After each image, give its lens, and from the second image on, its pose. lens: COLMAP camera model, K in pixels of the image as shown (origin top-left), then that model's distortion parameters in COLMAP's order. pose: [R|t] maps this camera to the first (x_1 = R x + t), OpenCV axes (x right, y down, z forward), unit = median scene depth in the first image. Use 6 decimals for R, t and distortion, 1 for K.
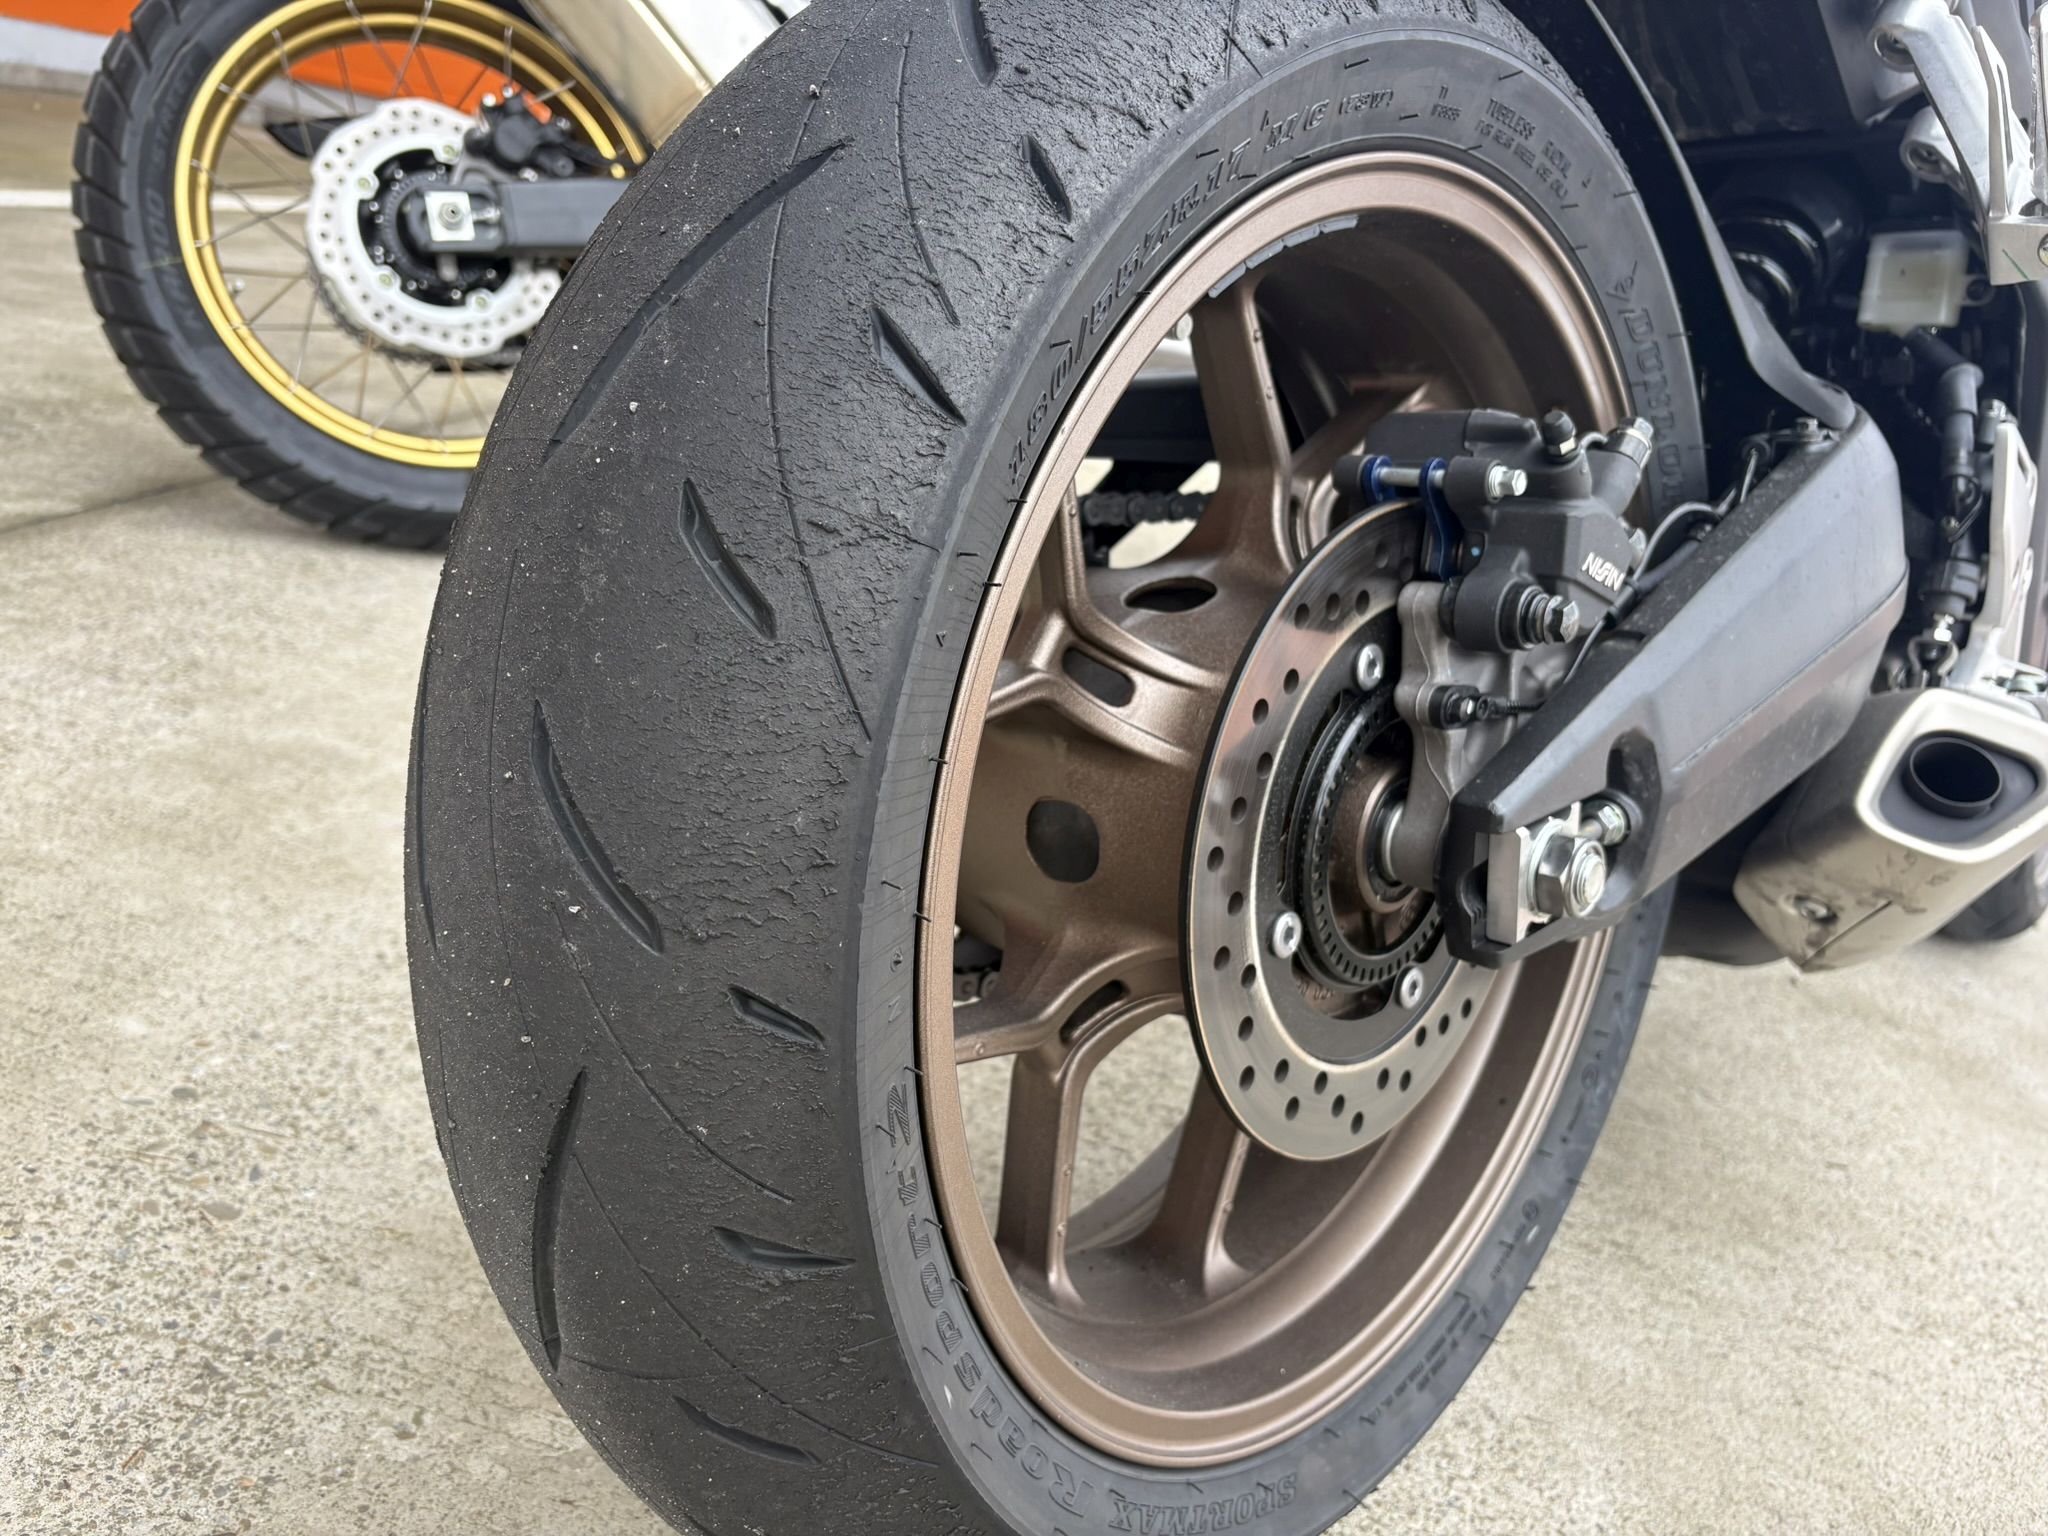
lens RADIAL K [[1547.3, 0, 1047.3], [0, 1547.3, 765.8], [0, 0, 1]] dist [0.049694, -0.053974]
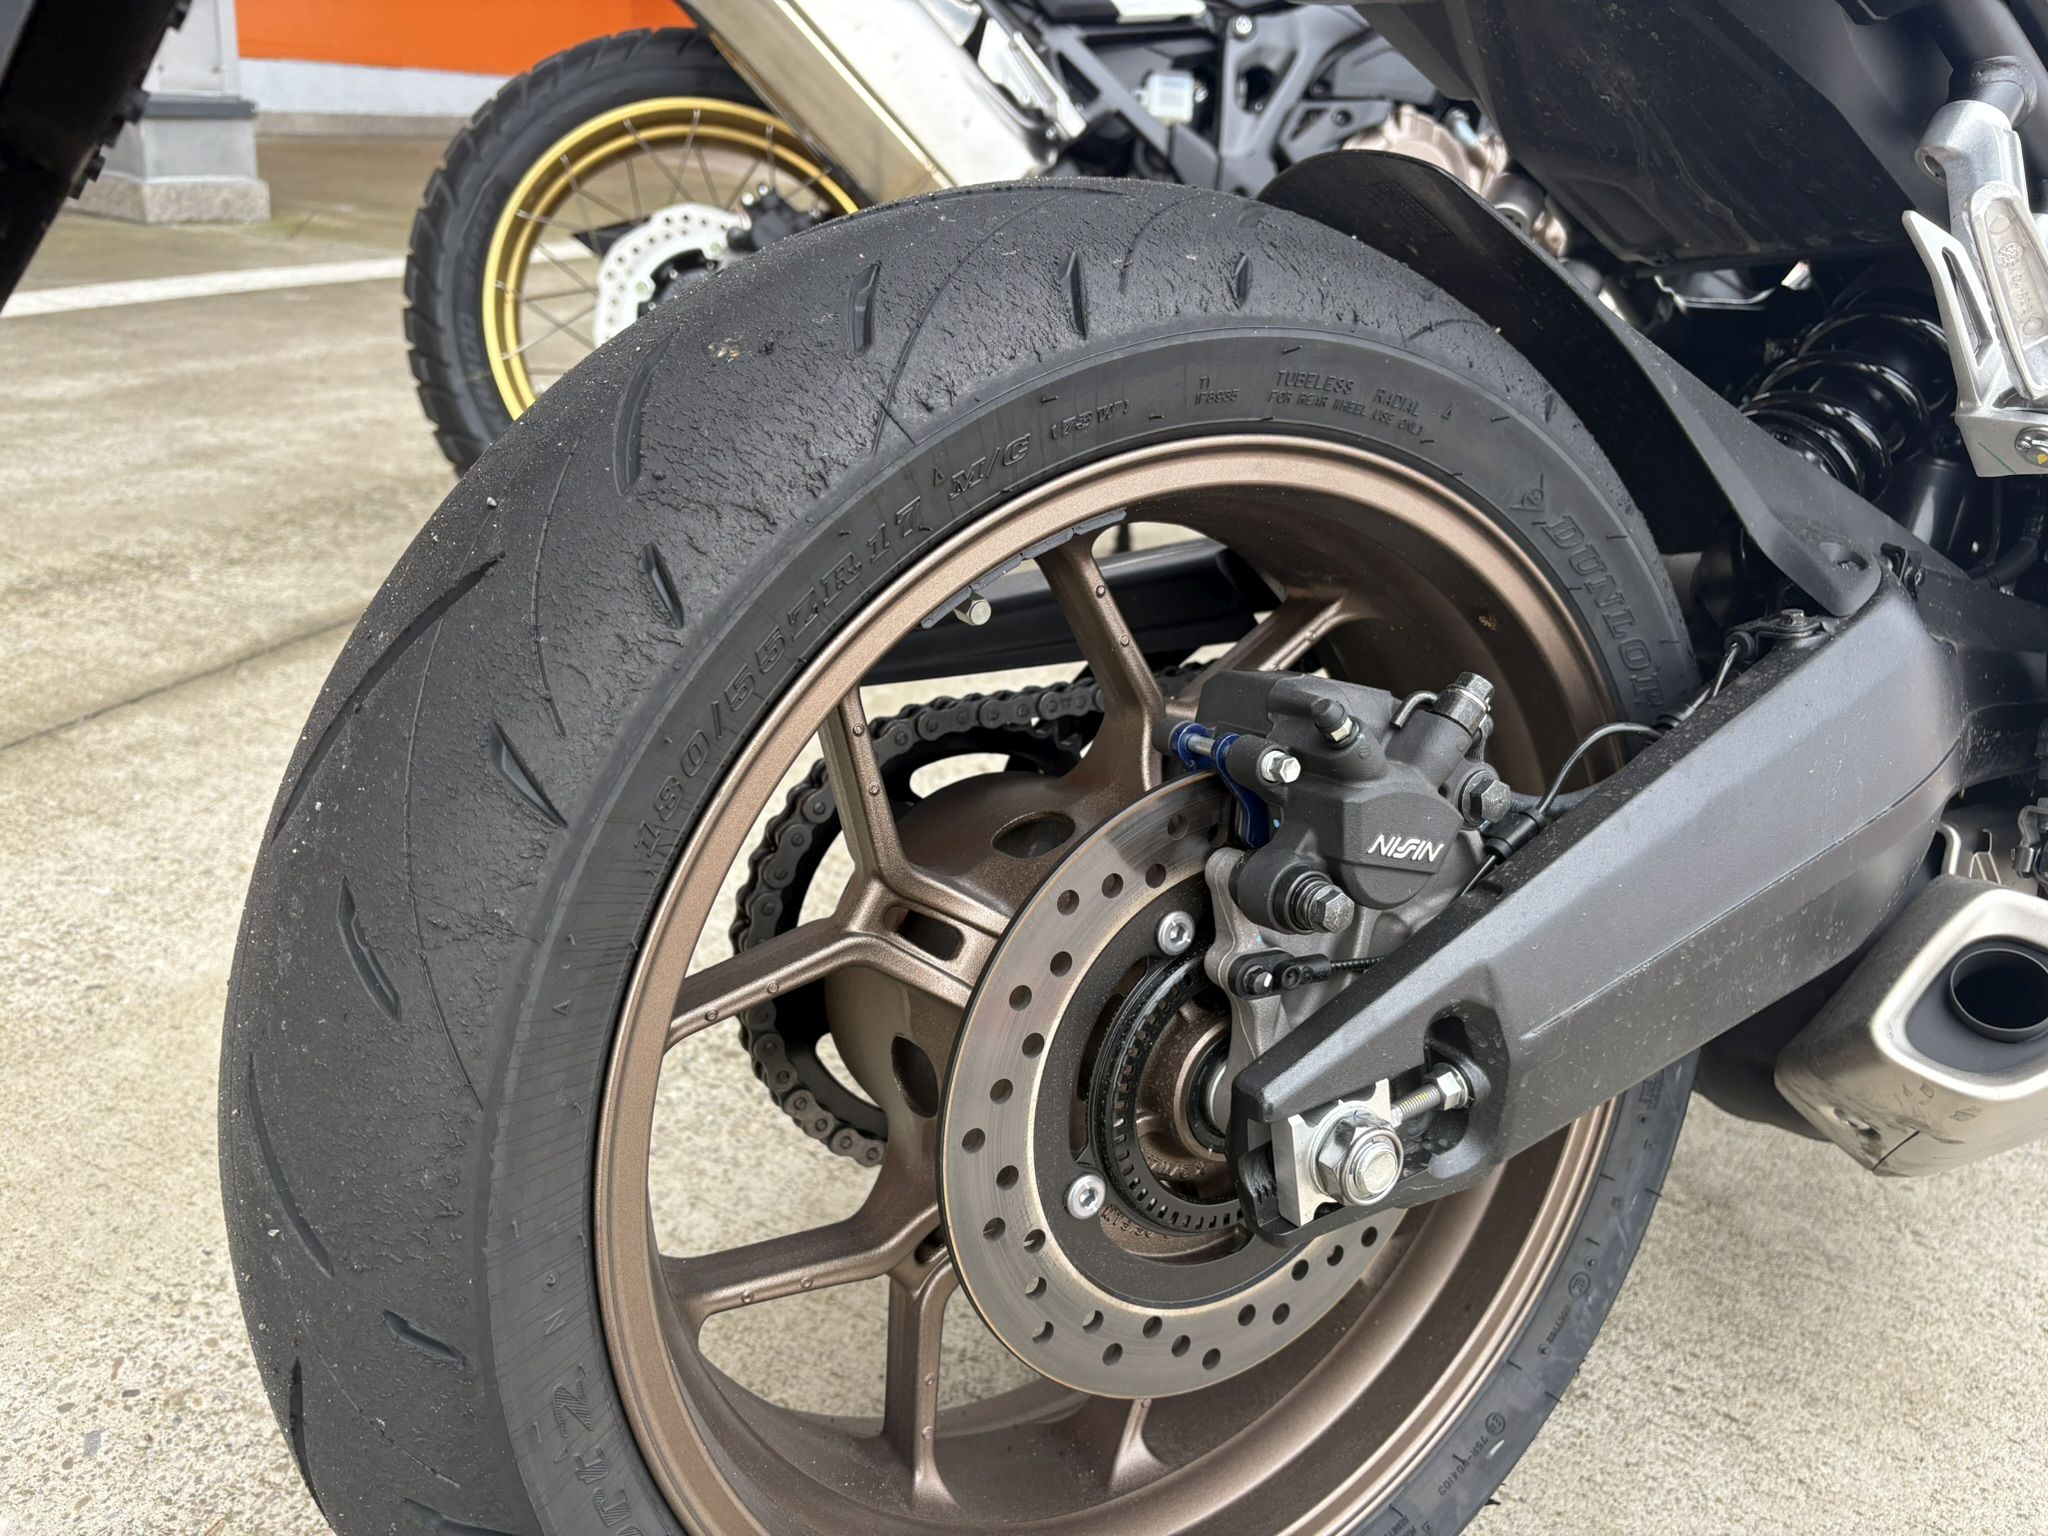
lens RADIAL K [[1520.9, 0, 966.1], [0, 1520.9, 832.2], [0, 0, 1]] dist [0.071263, -0.085183]
pose [[0.966400, 0.009254, -0.256877, 0.279644], [0.000987, 0.999211, 0.039709, -0.143313], [0.257042, -0.038628, 0.965628, 0.007314]]
